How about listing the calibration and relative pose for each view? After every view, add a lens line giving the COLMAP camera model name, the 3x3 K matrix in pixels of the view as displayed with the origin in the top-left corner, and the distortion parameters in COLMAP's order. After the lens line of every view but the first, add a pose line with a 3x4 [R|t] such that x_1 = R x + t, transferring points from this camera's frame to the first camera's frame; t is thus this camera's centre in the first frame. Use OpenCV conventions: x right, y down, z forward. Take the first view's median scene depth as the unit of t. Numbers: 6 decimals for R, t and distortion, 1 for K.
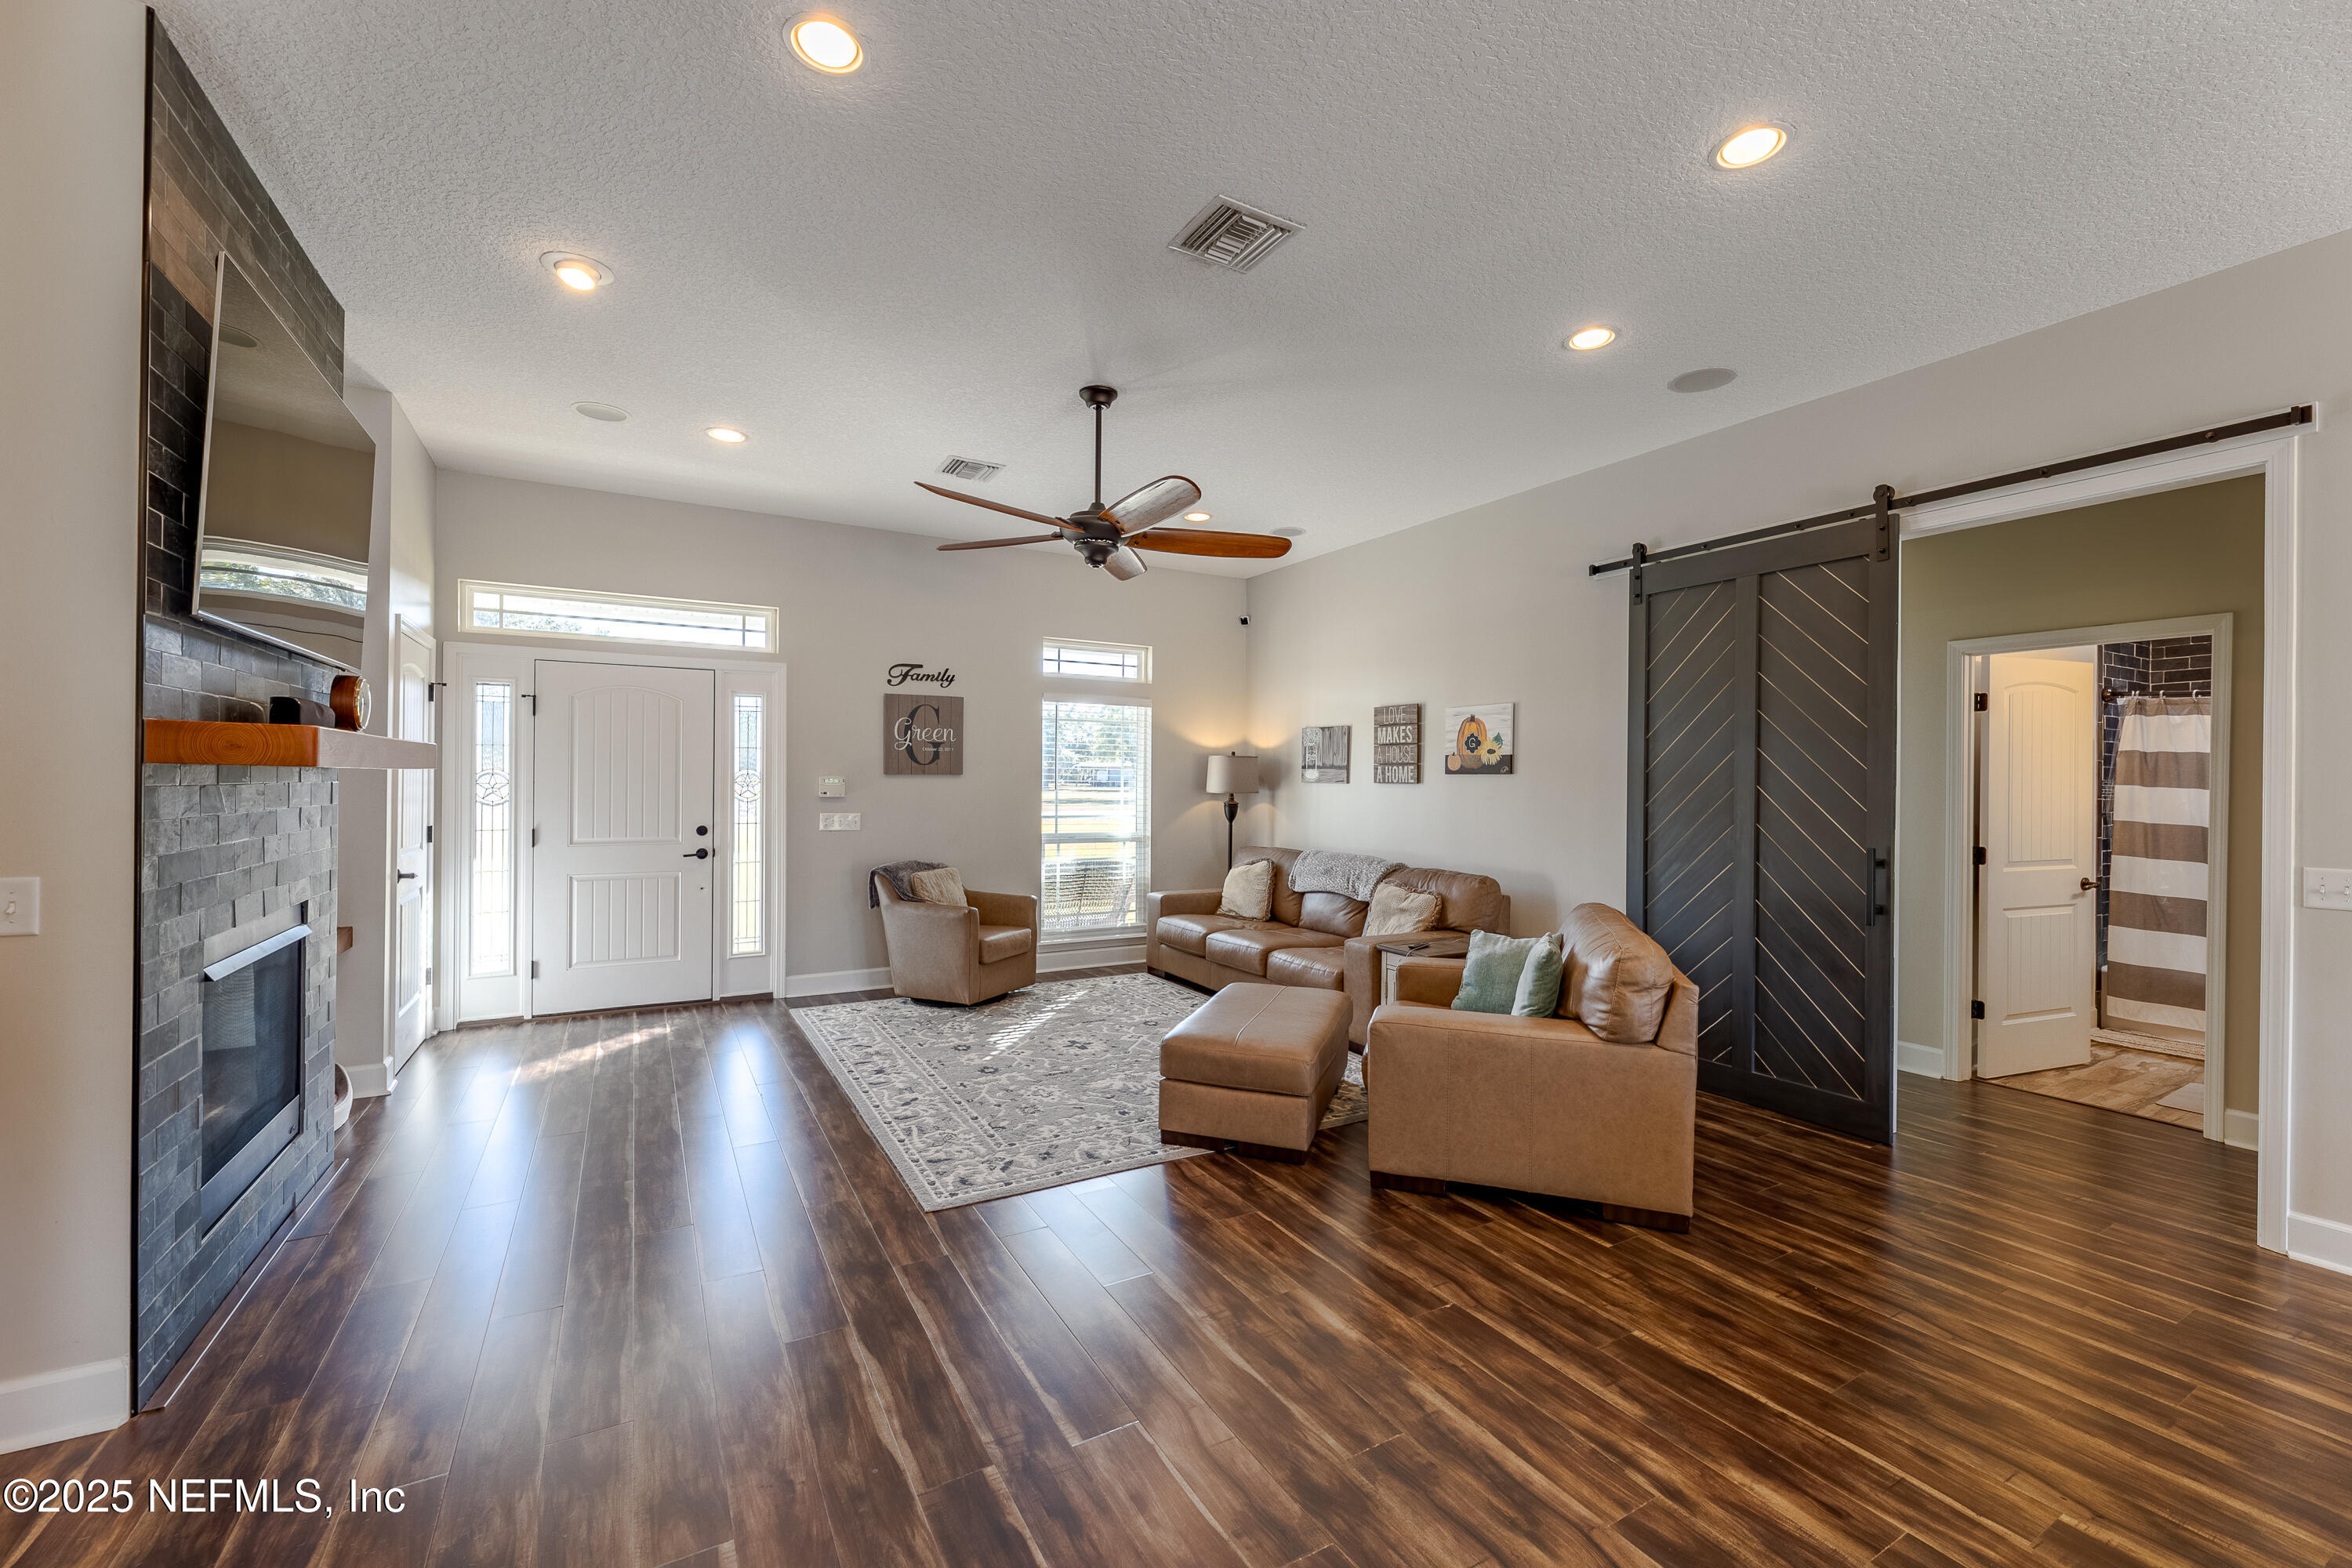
lens RADIAL K [[944.8, 0, 1180.2], [0, 944.8, 783.4], [0, 0, 1]] dist [0.001718, 0.000125]
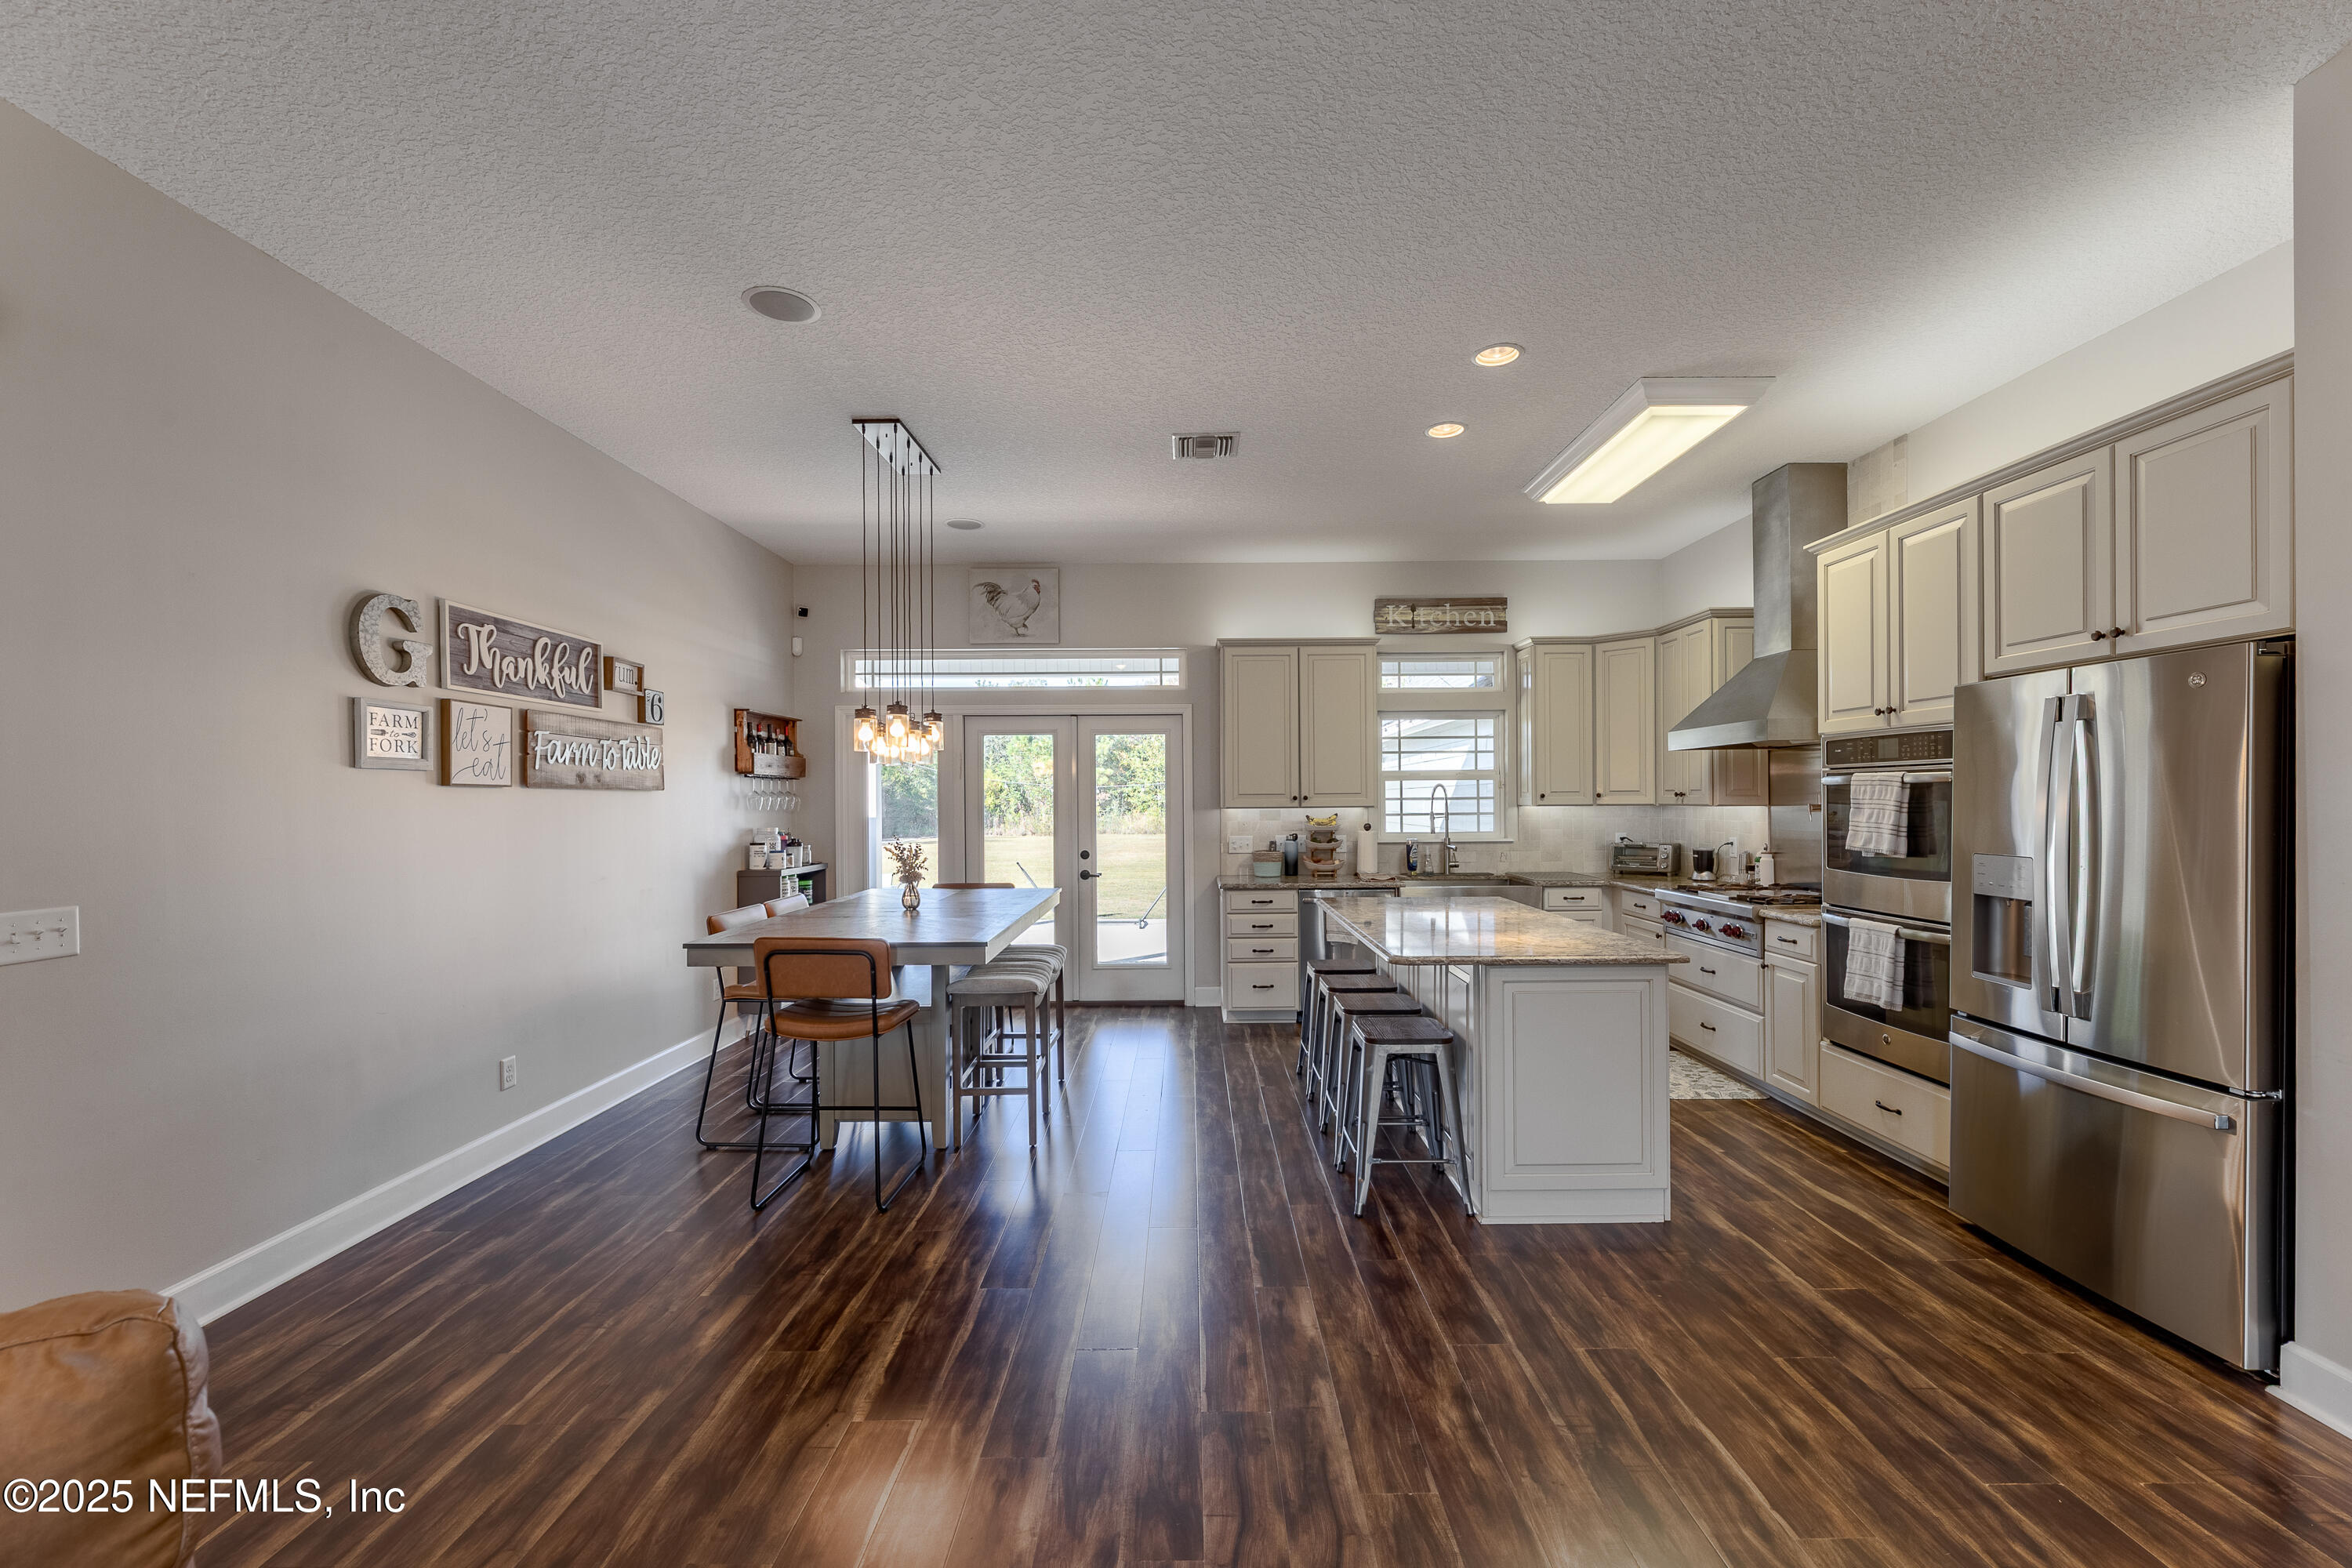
lens RADIAL K [[962.0, 0, 1198.2], [0, 962.0, 800.0], [0, 0, 1]] dist [-0.000768, -0.000083]
pose [[-0.870566, -0.003142, 0.492042, -0.015135], [-0.000329, 0.999983, 0.005804, -0.005340], [-0.492052, 0.004891, -0.870552, 0.905972]]
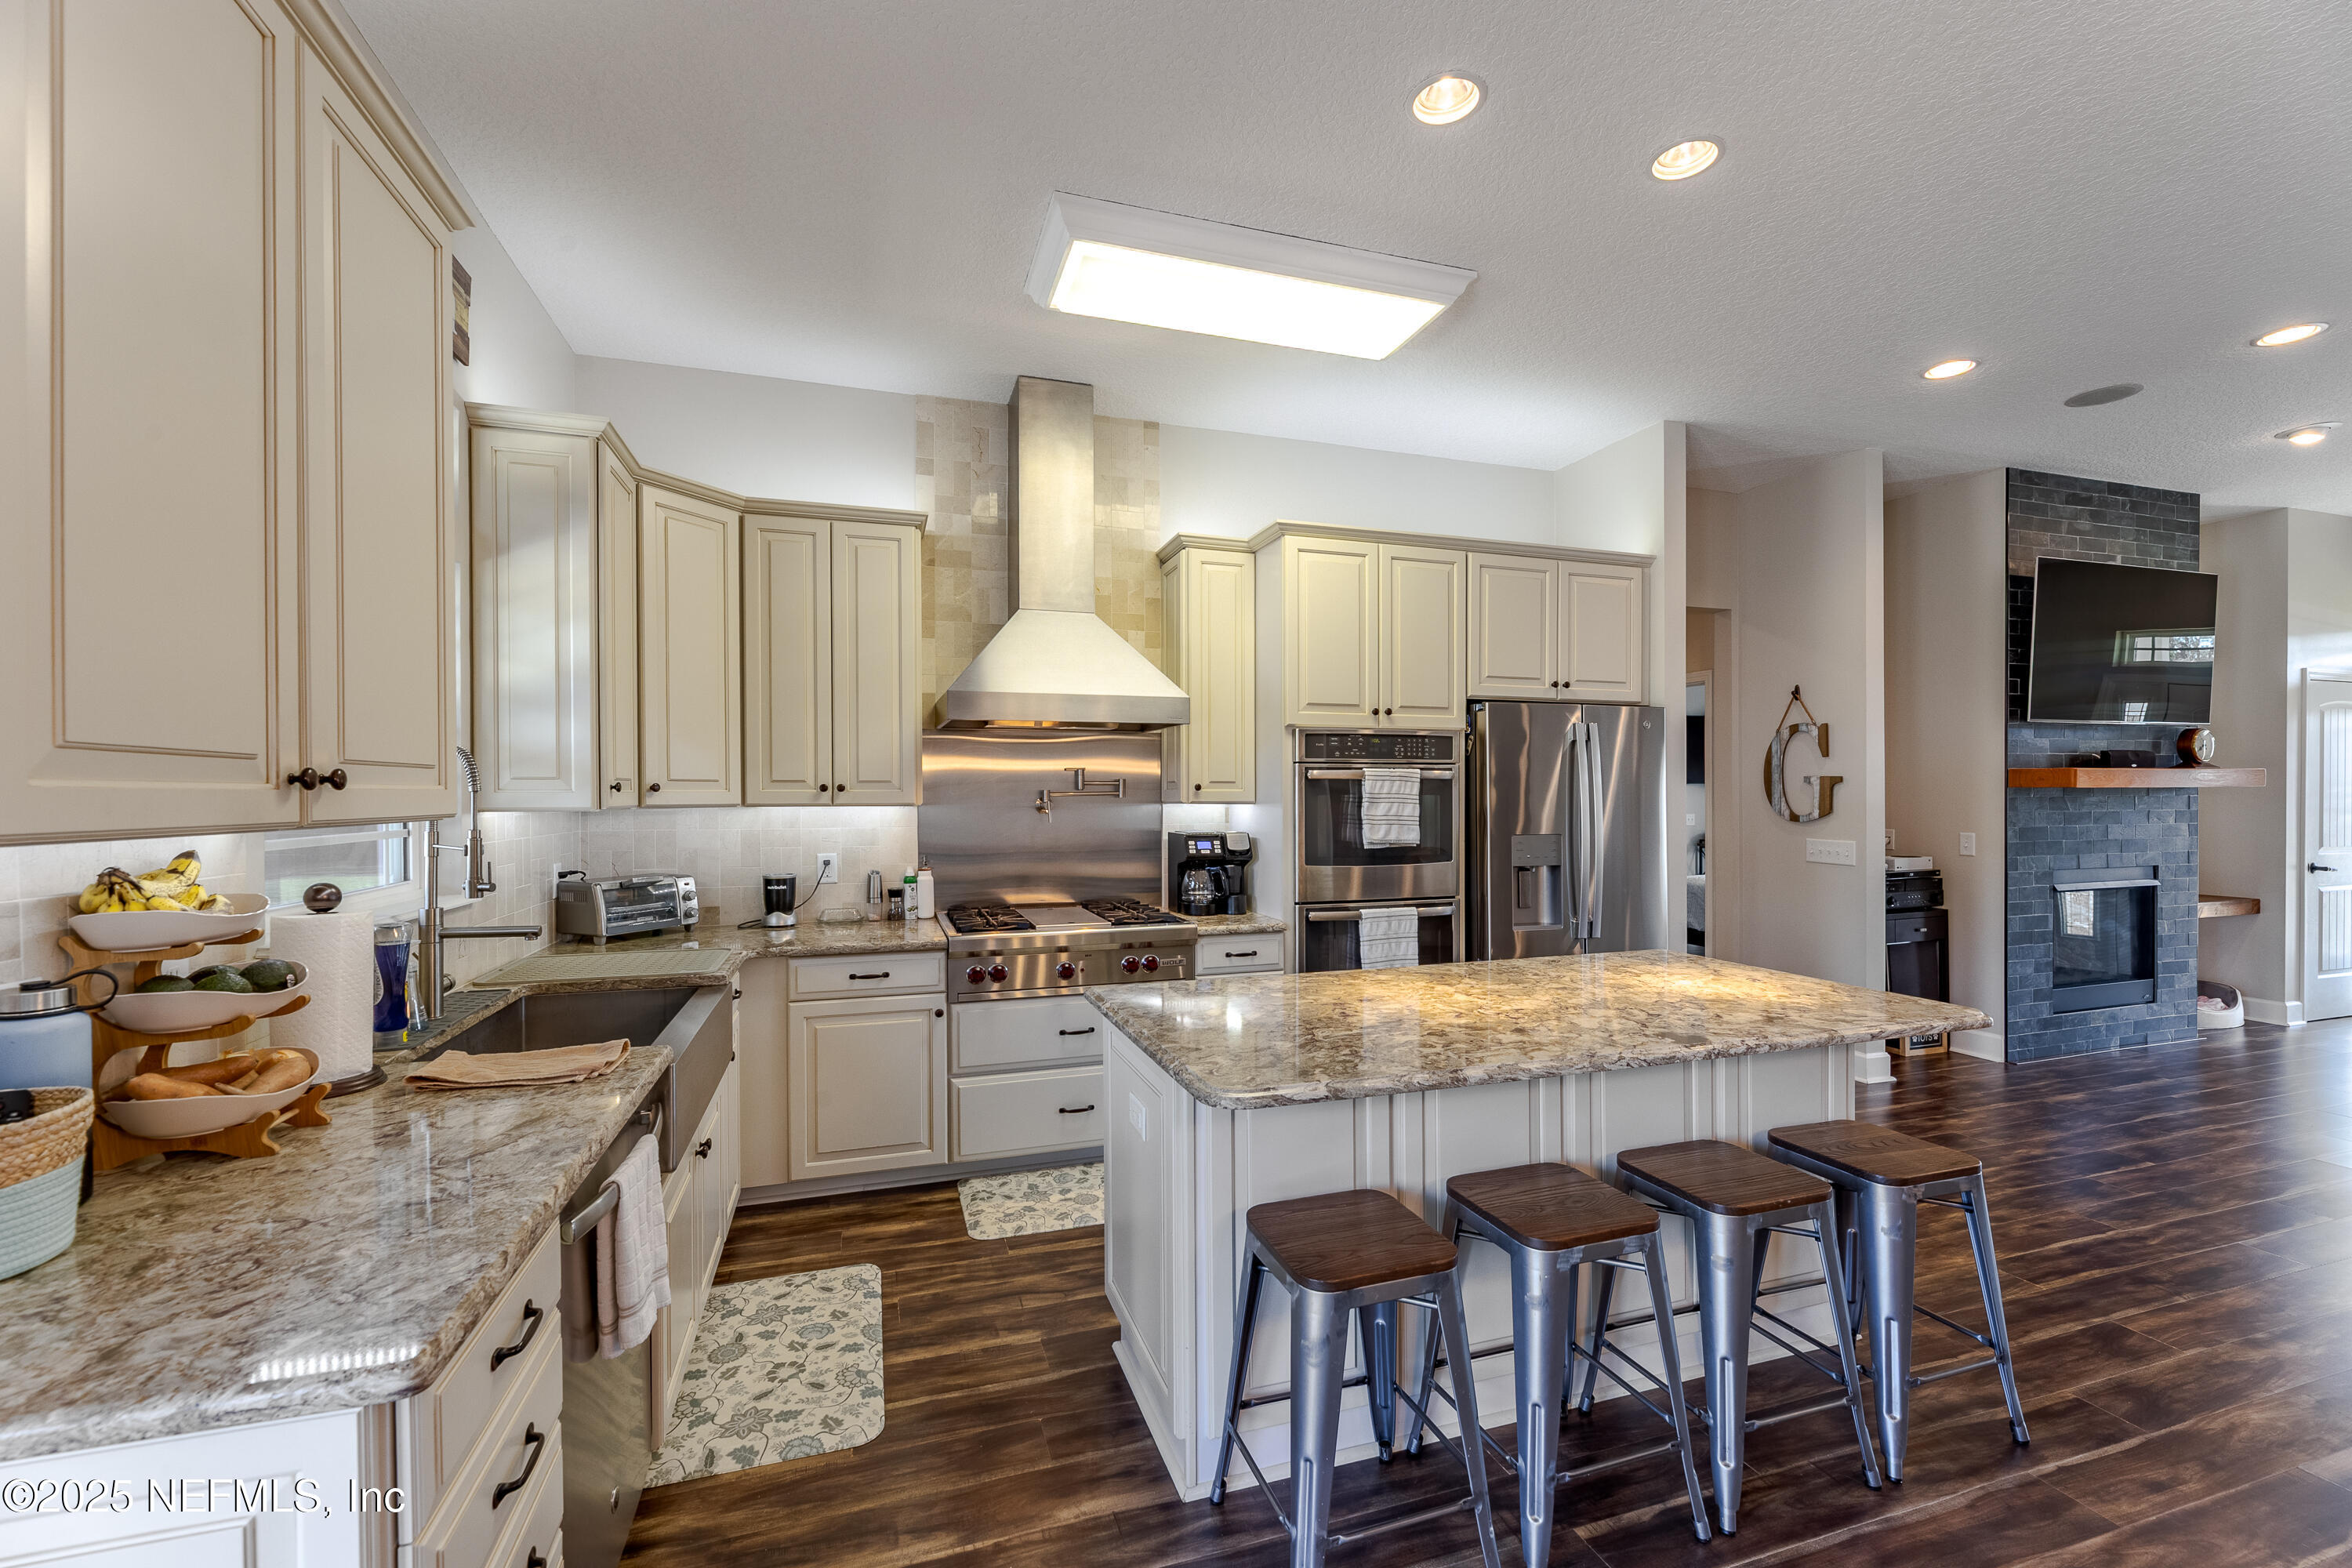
lens RADIAL K [[962.7, 0, 1175.4], [0, 962.7, 801.0], [0, 0, 1]] dist [-0.001812, 0.000140]
pose [[-0.212969, -0.002349, -0.977056, 0.942452], [0.000265, 0.999997, -0.002462, 0.009815], [0.977059, -0.000783, -0.212968, -0.293342]]
